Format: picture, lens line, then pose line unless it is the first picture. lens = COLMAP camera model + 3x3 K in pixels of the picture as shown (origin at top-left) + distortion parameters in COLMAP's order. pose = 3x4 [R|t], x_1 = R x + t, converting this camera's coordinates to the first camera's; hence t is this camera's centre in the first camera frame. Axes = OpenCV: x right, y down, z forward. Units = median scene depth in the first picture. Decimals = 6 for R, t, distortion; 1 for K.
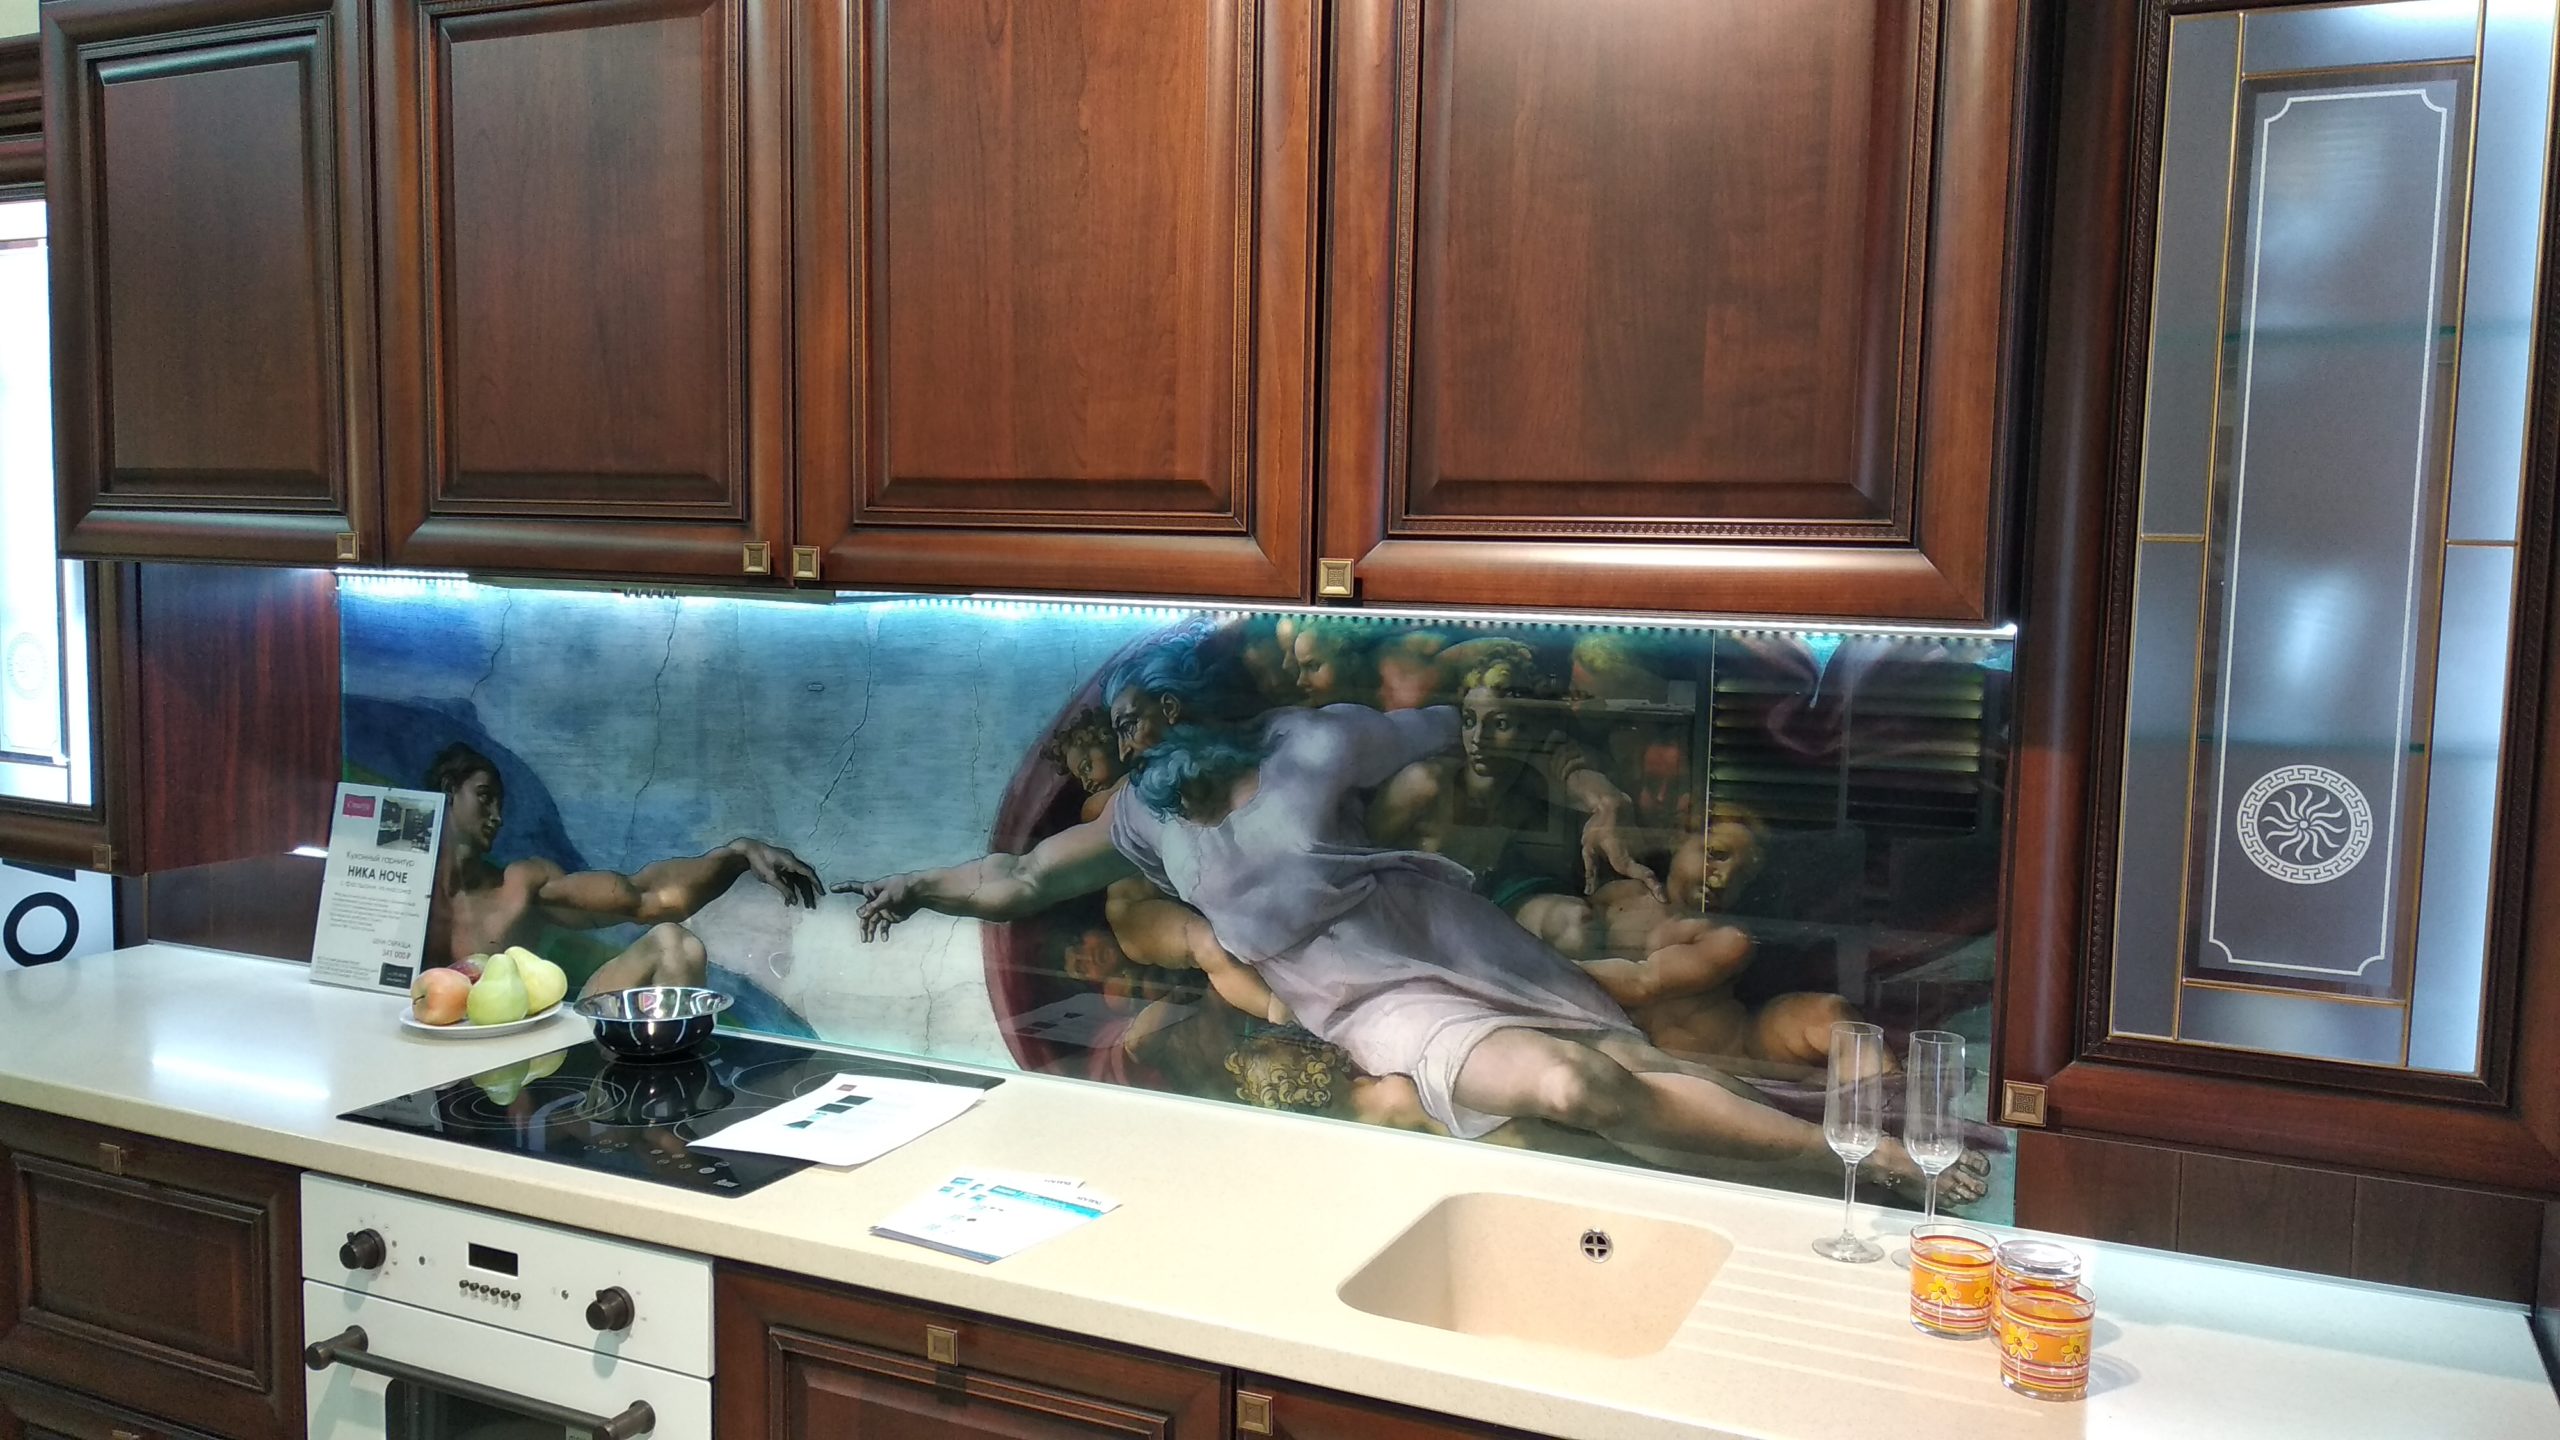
lens RADIAL K [[1982.8, 0, 1286.8], [0, 1982.8, 715.0], [0, 0, 1]] dist [0.074911, -0.098339]
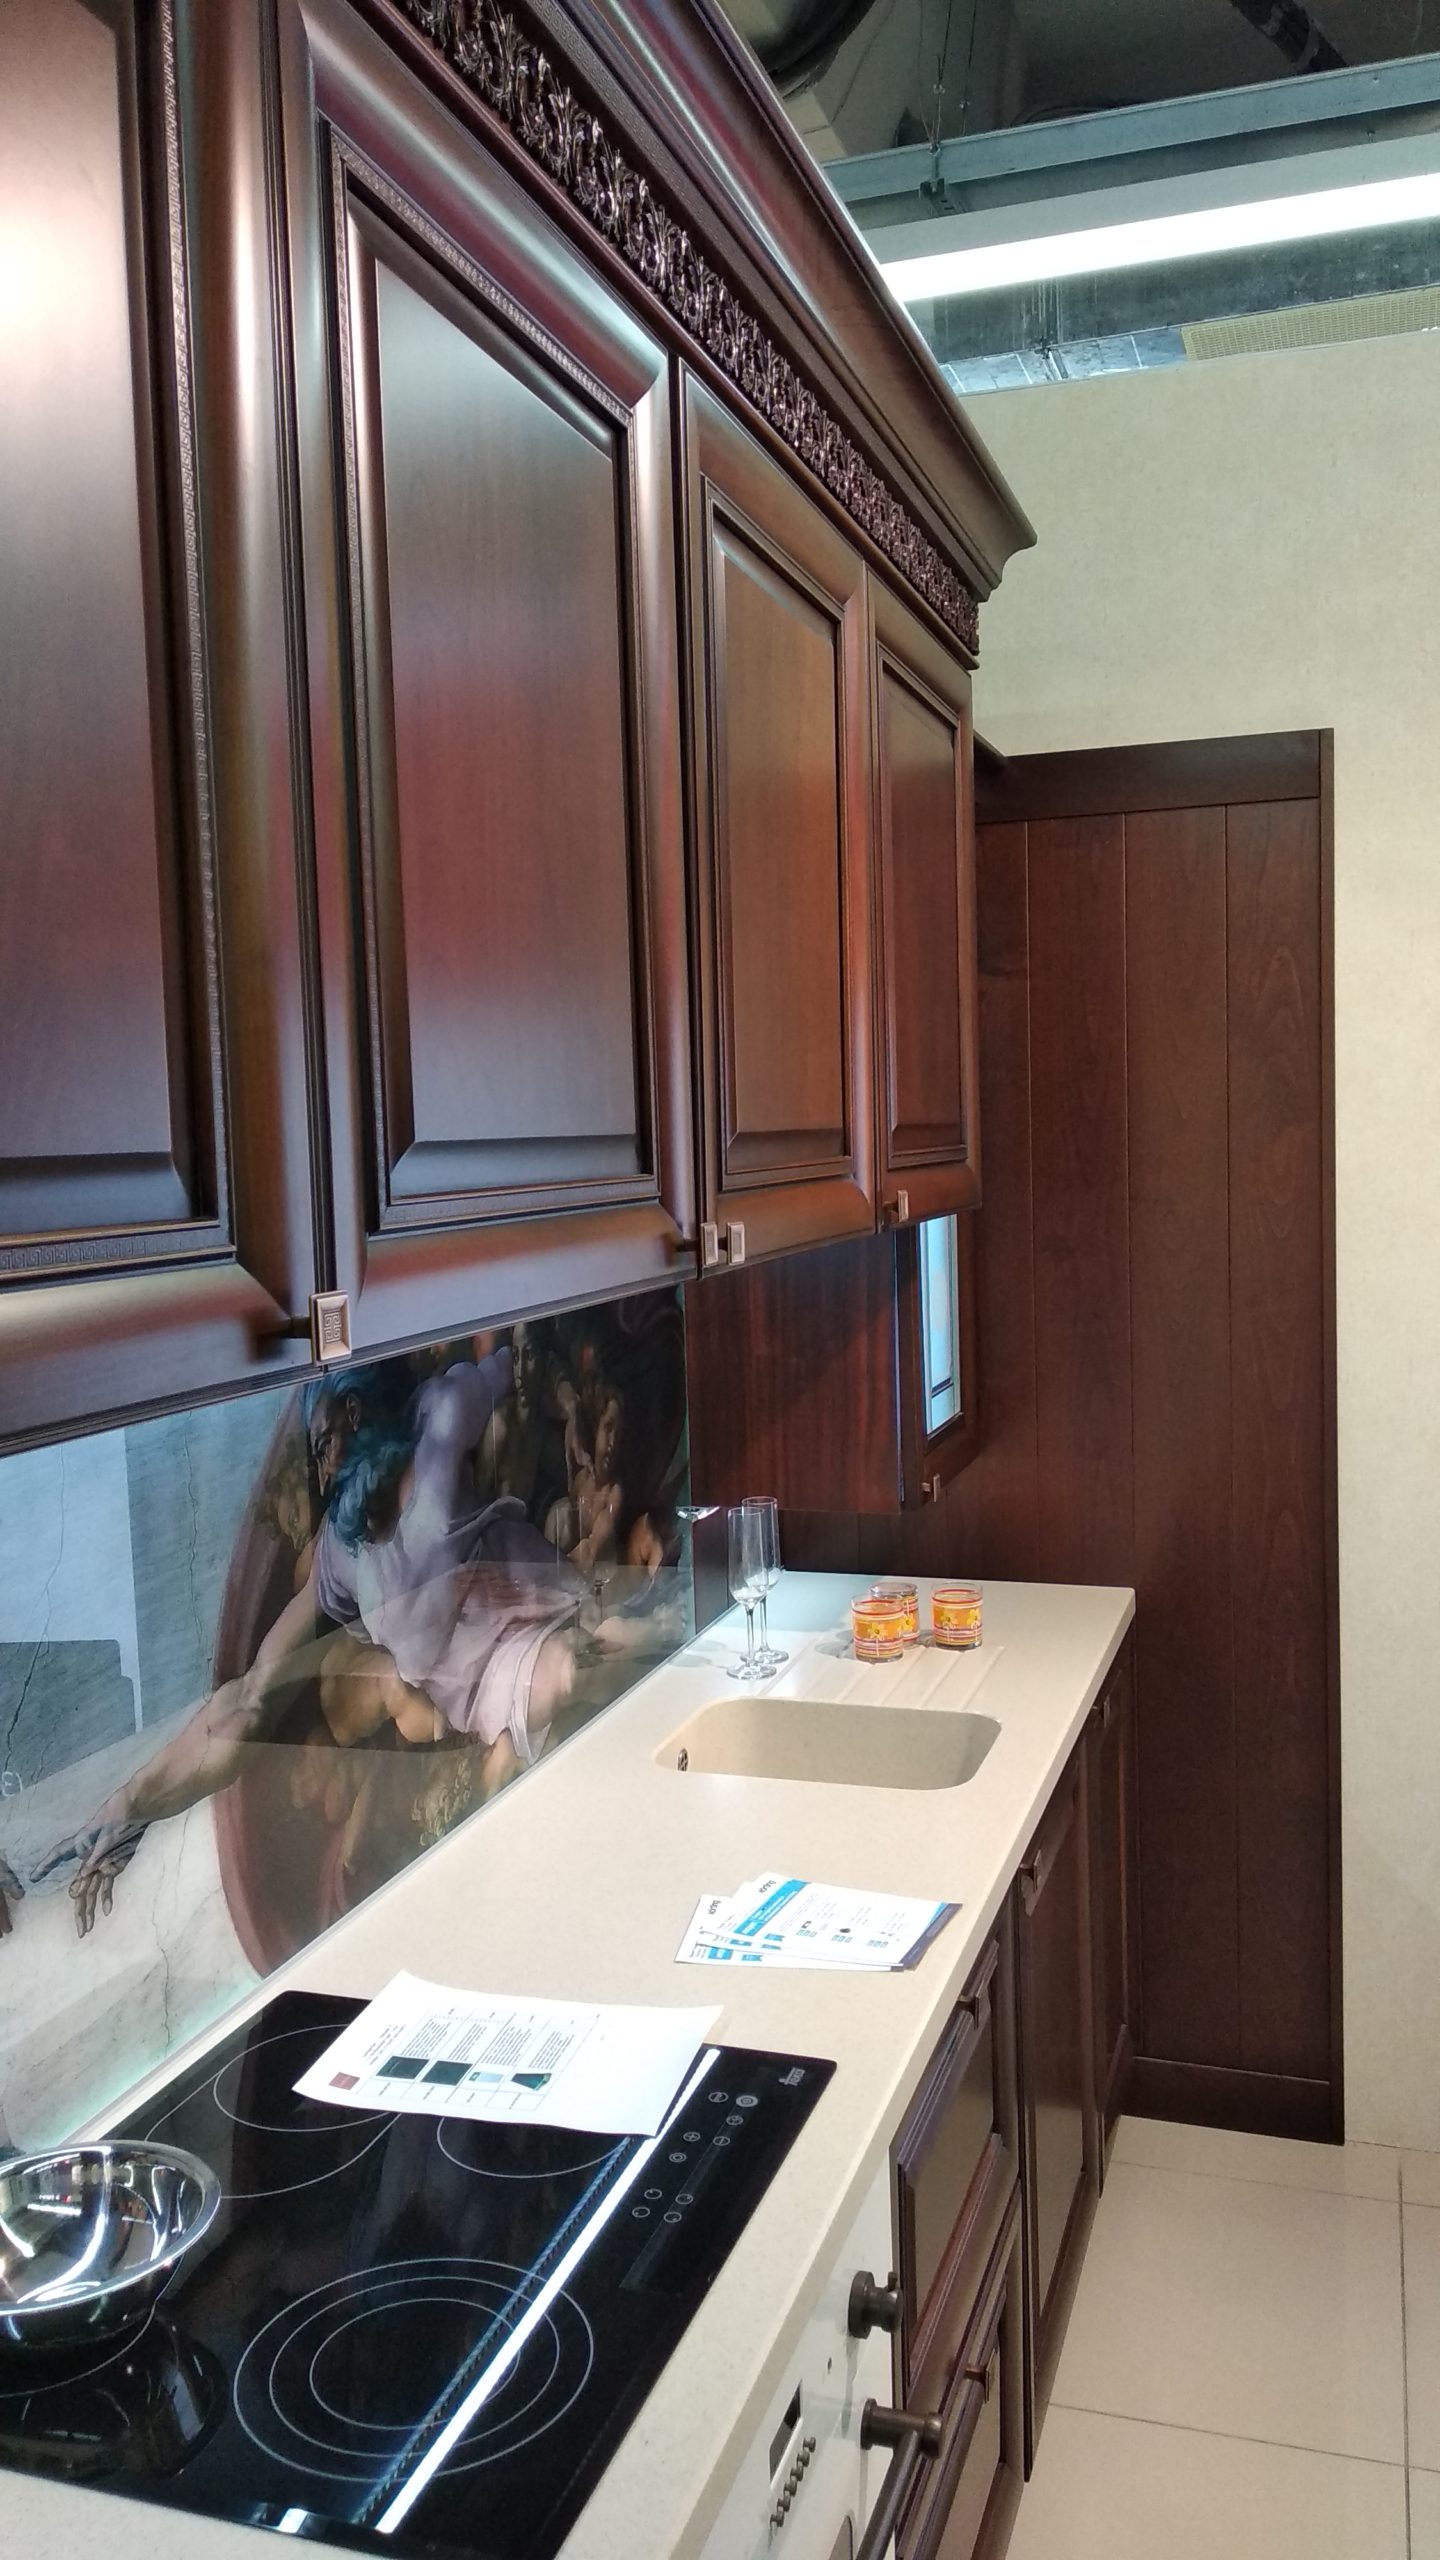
lens RADIAL K [[1982.8, 0, 737.9], [0, 1982.8, 1273.9], [0, 0, 1]] dist [0.074911, -0.098339]
pose [[-0.131654, -0.092288, 0.986990, -0.884951], [0.114138, 0.987624, 0.107572, -0.129929], [-0.984703, 0.126815, -0.119491, 0.957844]]
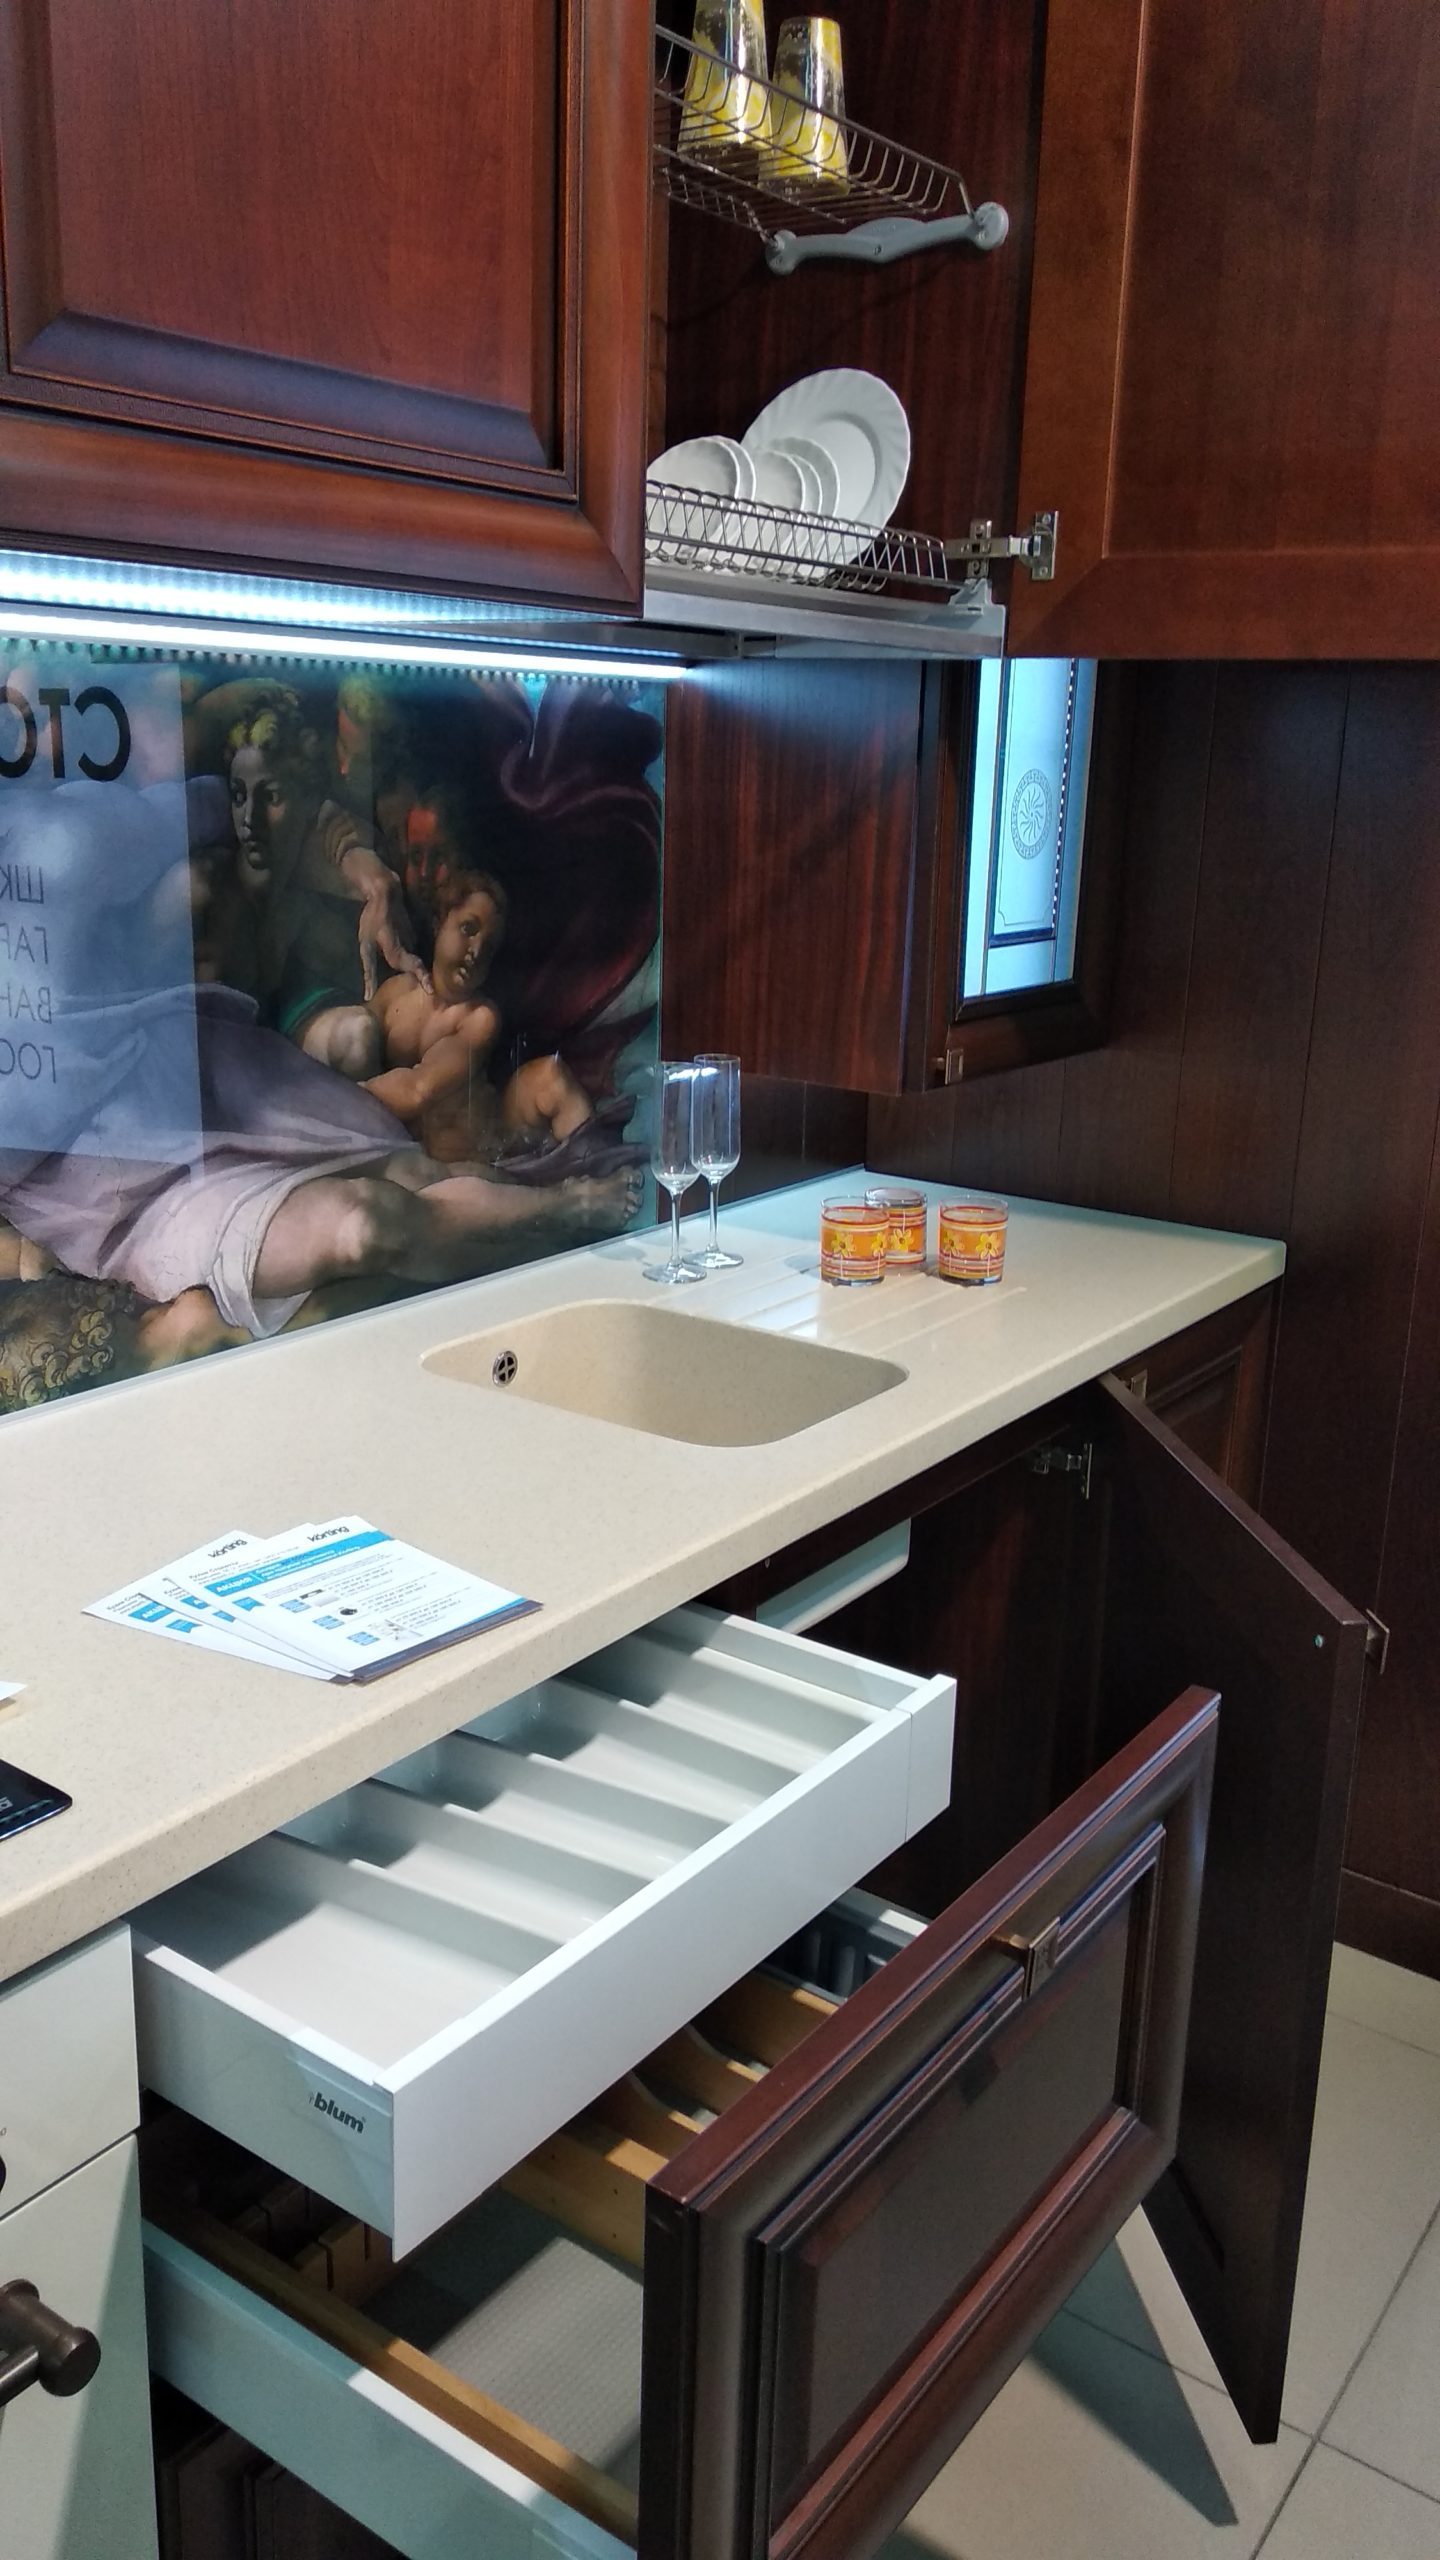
lens RADIAL K [[1982.8, 0, 738.0], [0, 1982.8, 1290.0], [0, 0, 1]] dist [0.074911, -0.098339]
pose [[0.170240, -0.279039, 0.945069, -0.609319], [0.059951, 0.960225, 0.272715, -0.011474], [-0.983577, 0.010231, 0.180197, 0.650138]]
